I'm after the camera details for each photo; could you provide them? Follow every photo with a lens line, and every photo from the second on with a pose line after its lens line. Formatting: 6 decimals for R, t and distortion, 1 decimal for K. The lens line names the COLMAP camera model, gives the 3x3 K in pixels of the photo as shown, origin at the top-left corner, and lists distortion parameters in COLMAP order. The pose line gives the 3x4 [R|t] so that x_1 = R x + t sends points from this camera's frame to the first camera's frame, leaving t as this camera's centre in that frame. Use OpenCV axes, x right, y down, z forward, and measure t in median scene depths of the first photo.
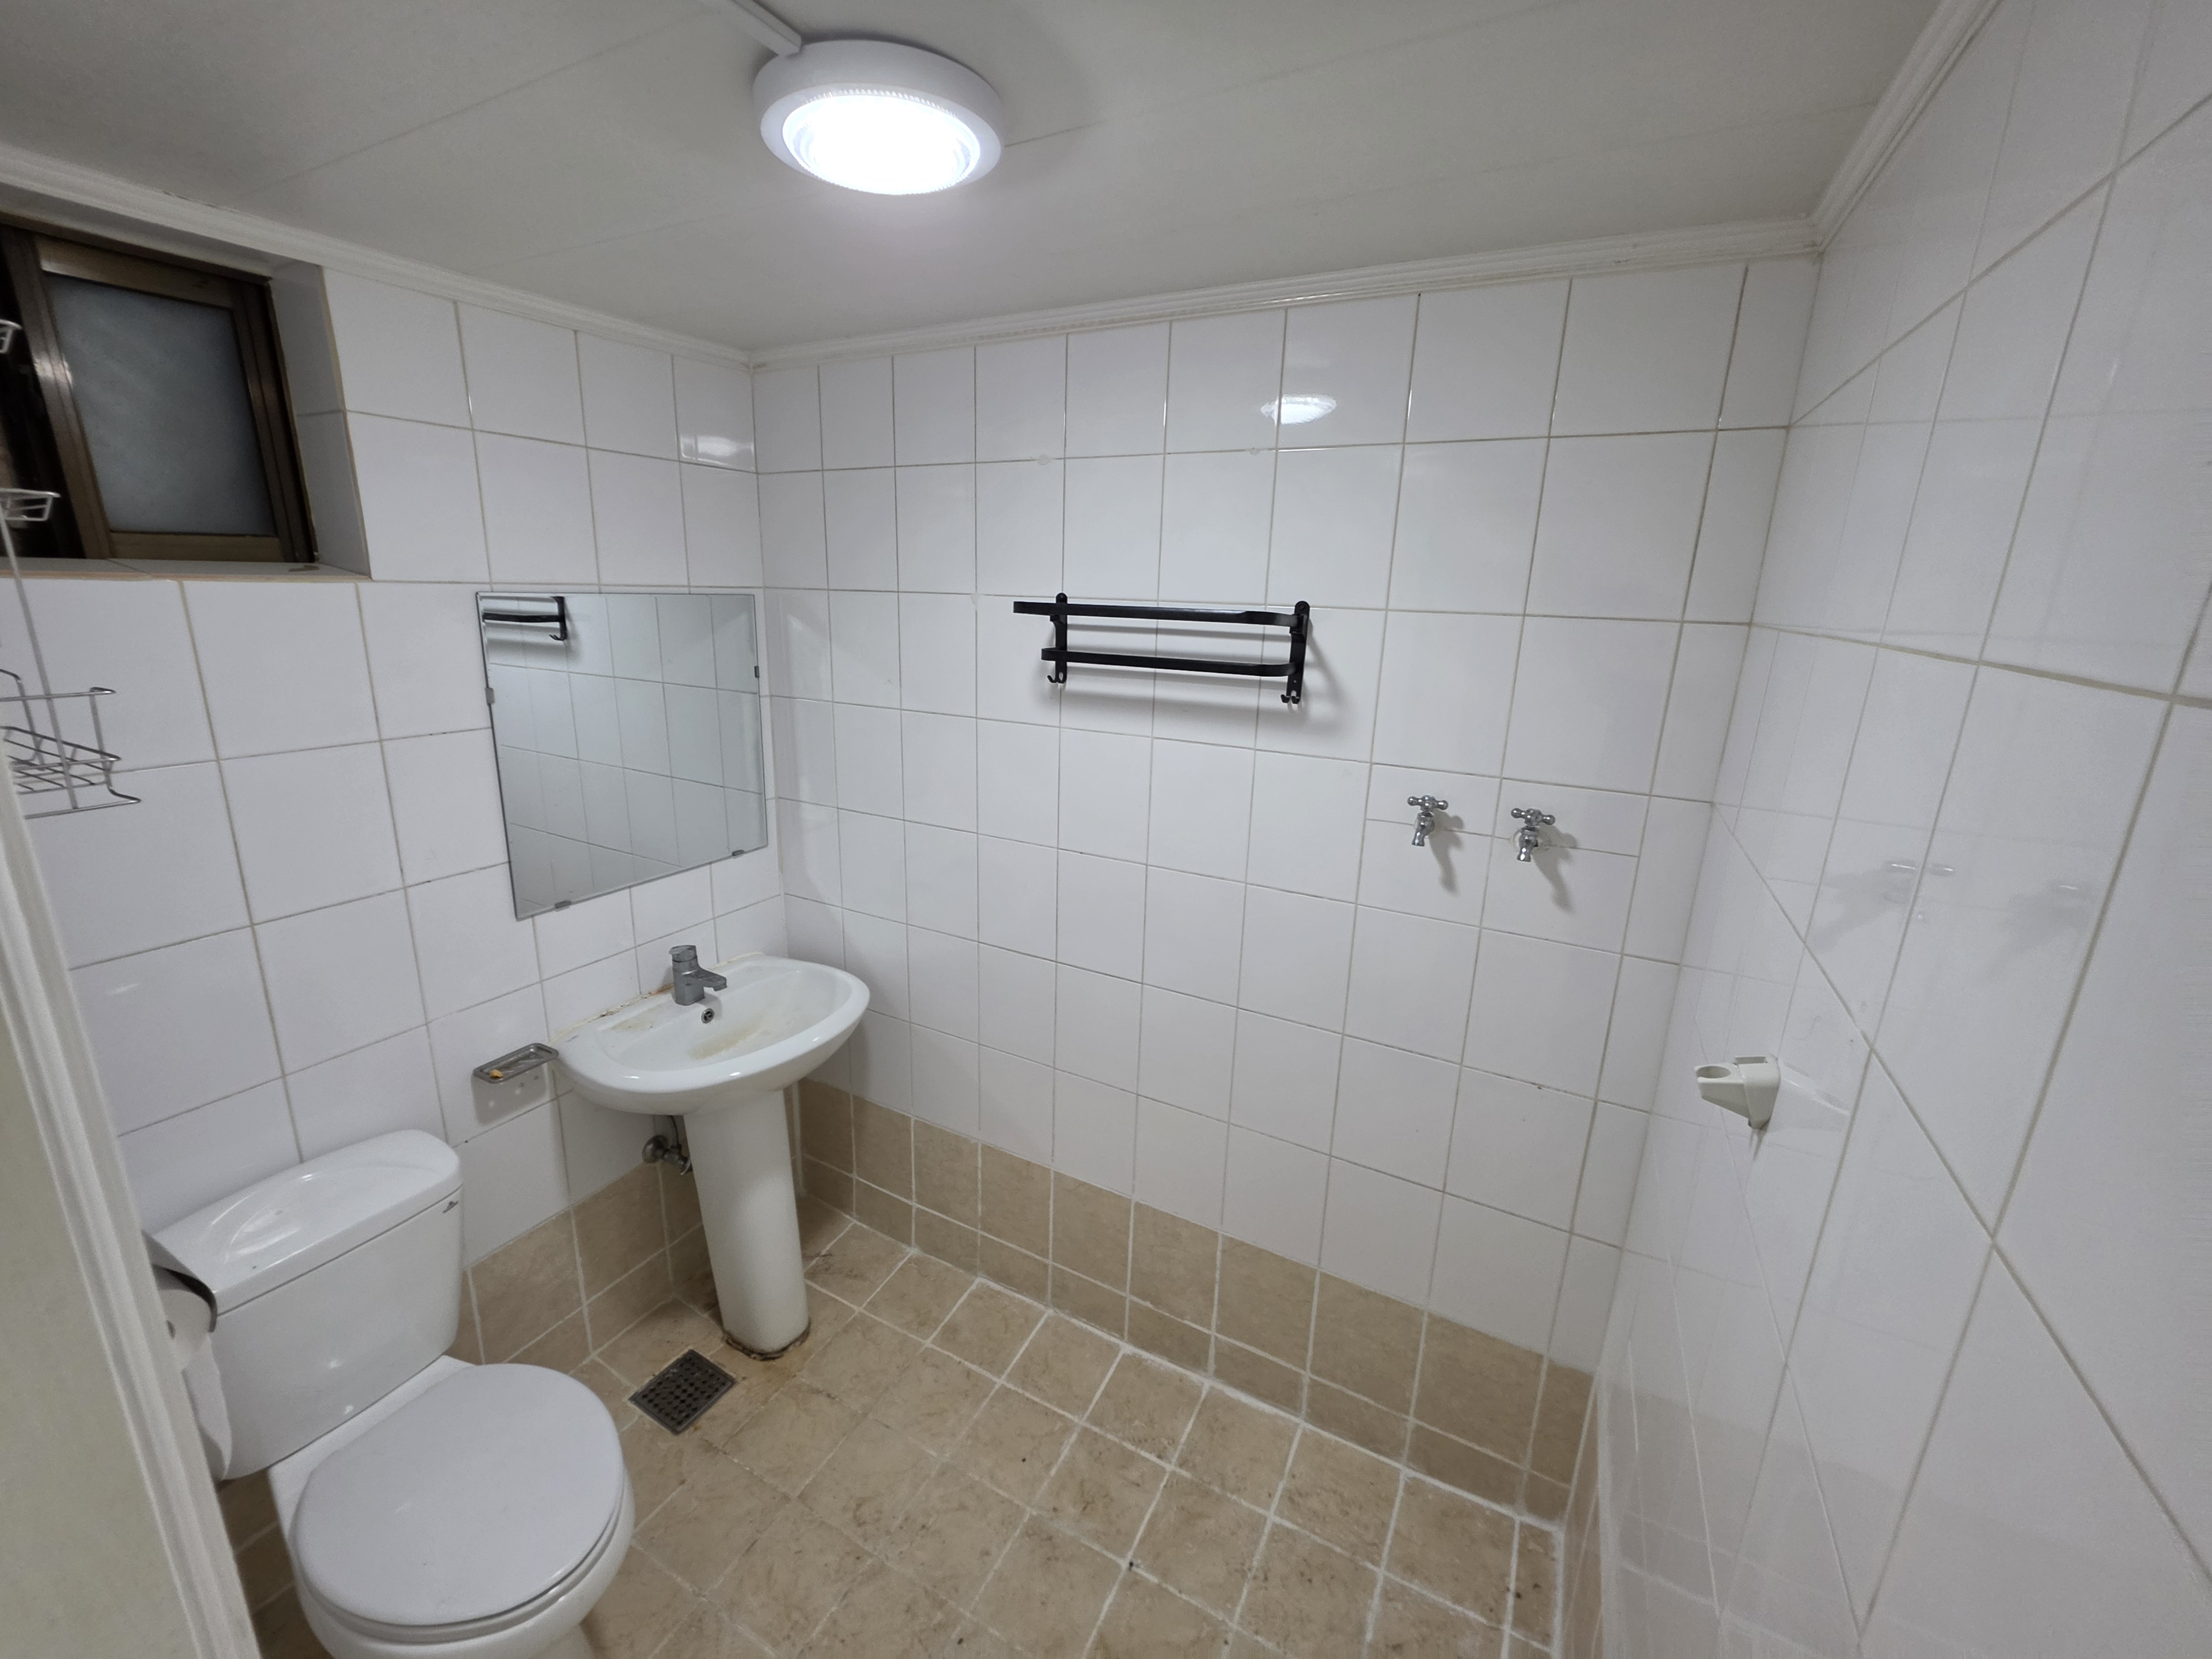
lens RADIAL K [[886.2, 0, 1102.7], [0, 886.2, 828.8], [0, 0, 1]] dist [-0.004066, 0.001472]
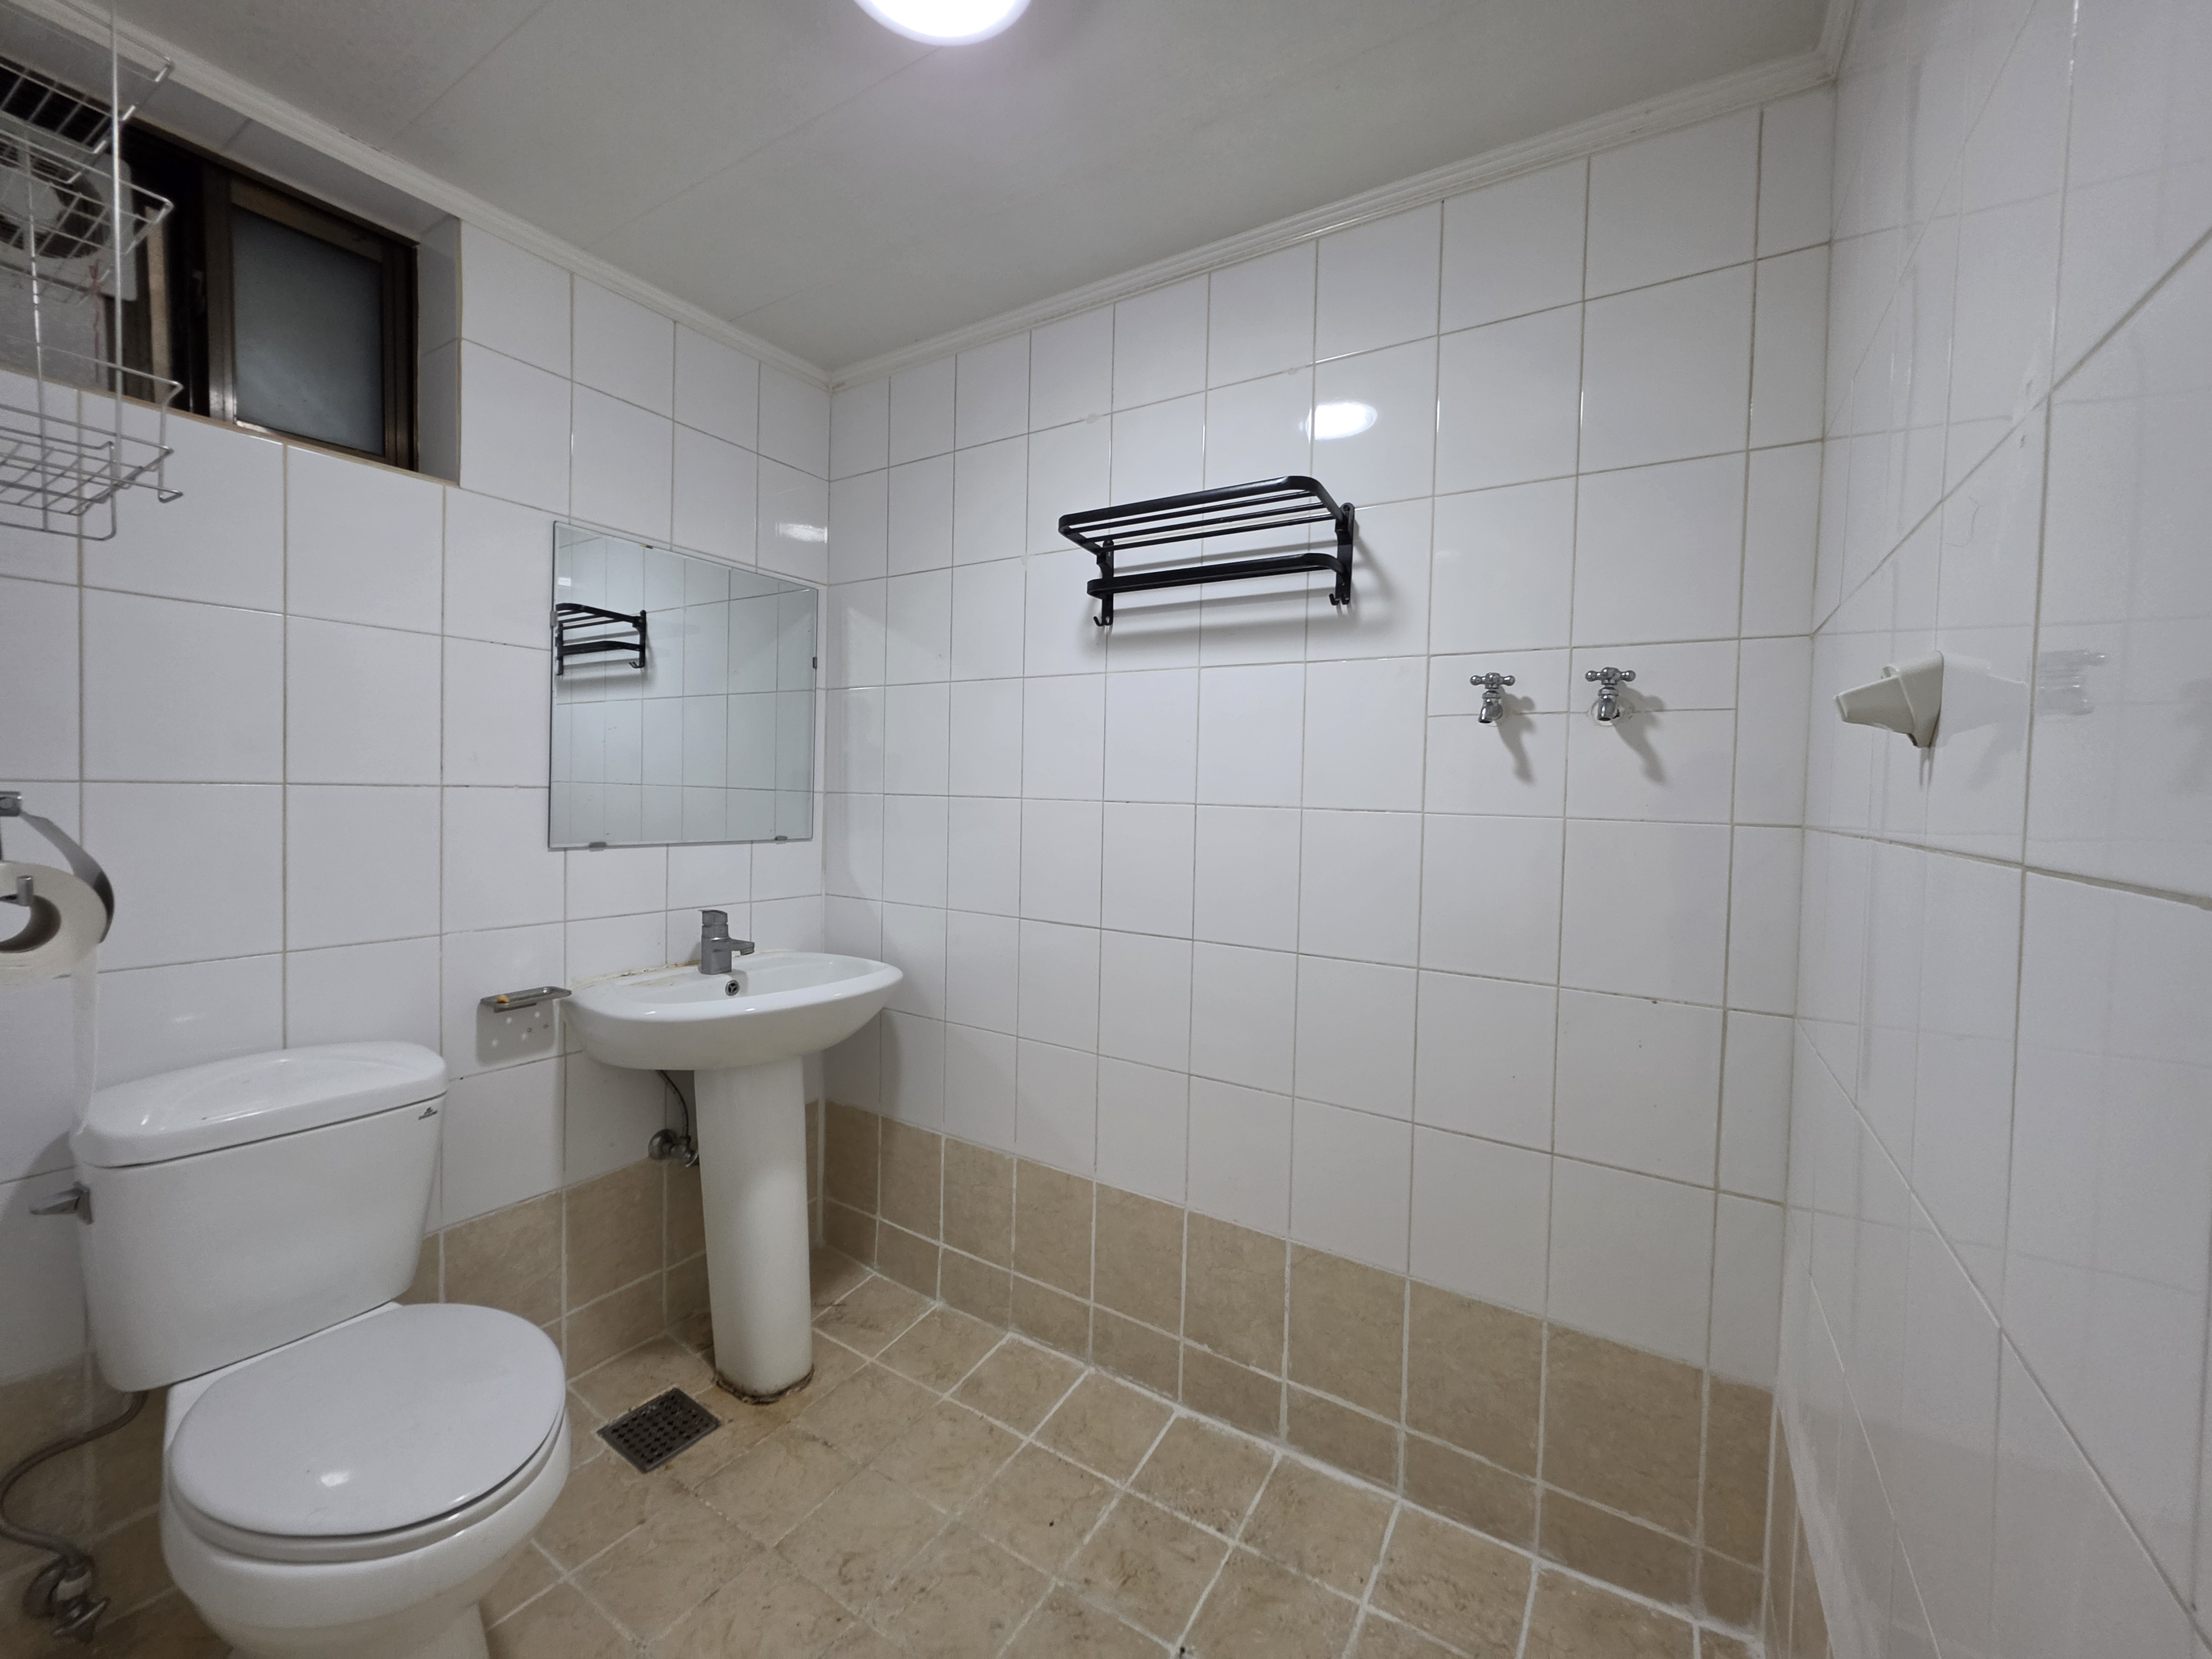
lens RADIAL K [[886.2, 0, 1108.0], [0, 886.2, 823.3], [0, 0, 1]] dist [-0.004066, 0.001472]
pose [[0.997561, -0.004579, -0.069646, 0.022818], [-0.010509, 0.976614, -0.214742, 0.271576], [0.069000, 0.214950, 0.974184, 0.079880]]
